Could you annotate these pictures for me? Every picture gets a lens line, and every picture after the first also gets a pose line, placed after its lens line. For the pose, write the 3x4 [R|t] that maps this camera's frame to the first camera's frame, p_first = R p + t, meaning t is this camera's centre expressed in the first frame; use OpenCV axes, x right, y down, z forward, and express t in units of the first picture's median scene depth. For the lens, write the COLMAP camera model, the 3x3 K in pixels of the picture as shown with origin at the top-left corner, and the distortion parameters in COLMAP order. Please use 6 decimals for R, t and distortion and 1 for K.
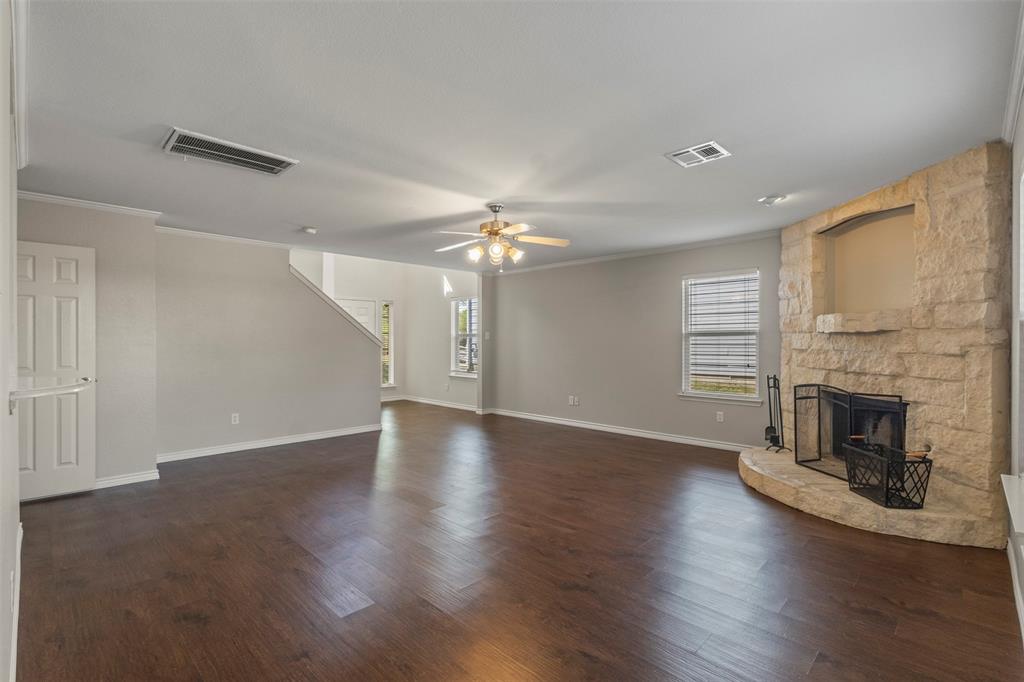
lens RADIAL K [[472.2, 0, 505.3], [0, 472.2, 338.4], [0, 0, 1]] dist [-0.003622, 0.001703]
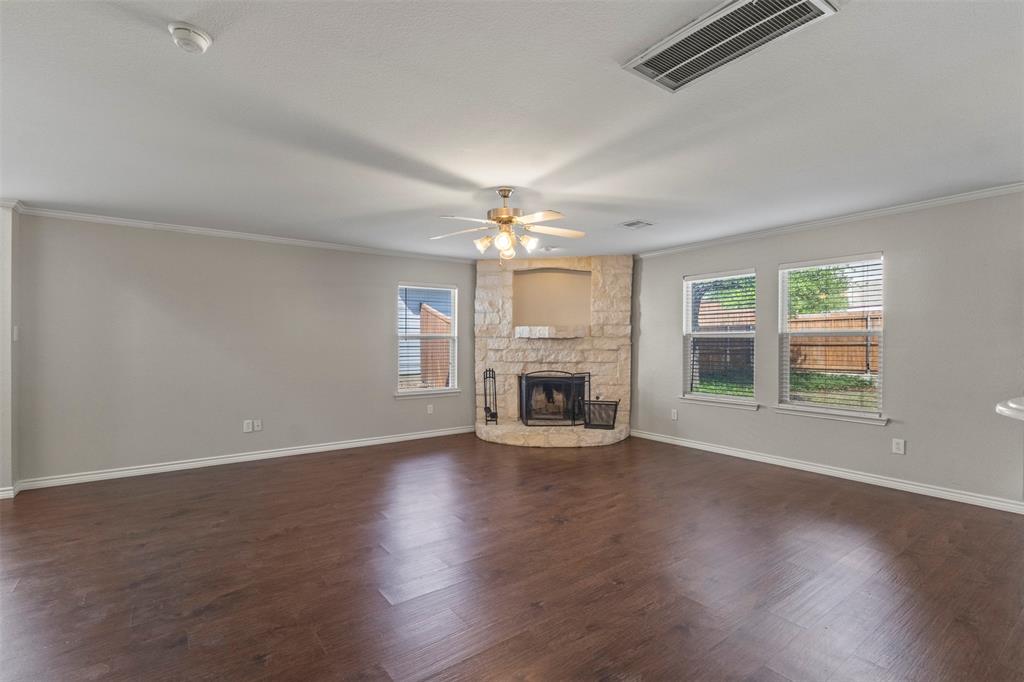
lens RADIAL K [[472.2, 0, 510.1], [0, 472.2, 340.5], [0, 0, 1]] dist [-0.003622, 0.001703]
pose [[0.158150, 0.005756, 0.987398, -0.911996], [-0.003367, 0.999980, -0.005290, 0.004738], [-0.987409, -0.002488, 0.158166, 0.872315]]
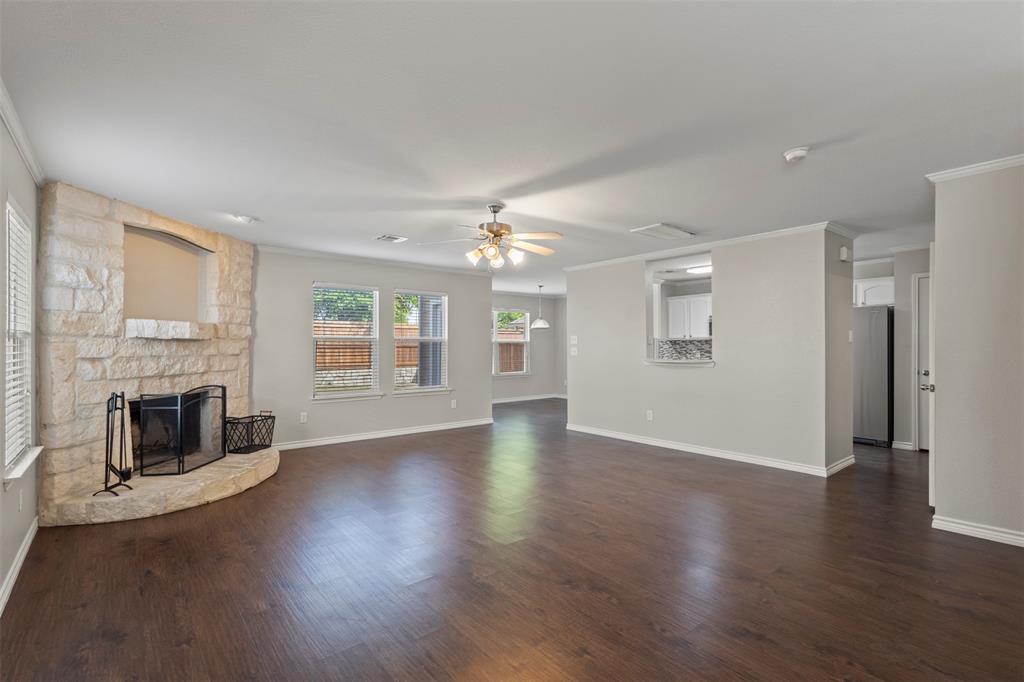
lens RADIAL K [[472.2, 0, 507.1], [0, 472.2, 342.8], [0, 0, 1]] dist [-0.003622, 0.001703]
pose [[-0.994231, 0.004232, 0.107172, -0.153630], [0.003186, 0.999946, -0.009932, 0.009237], [-0.107208, -0.009534, -0.994191, 2.008844]]
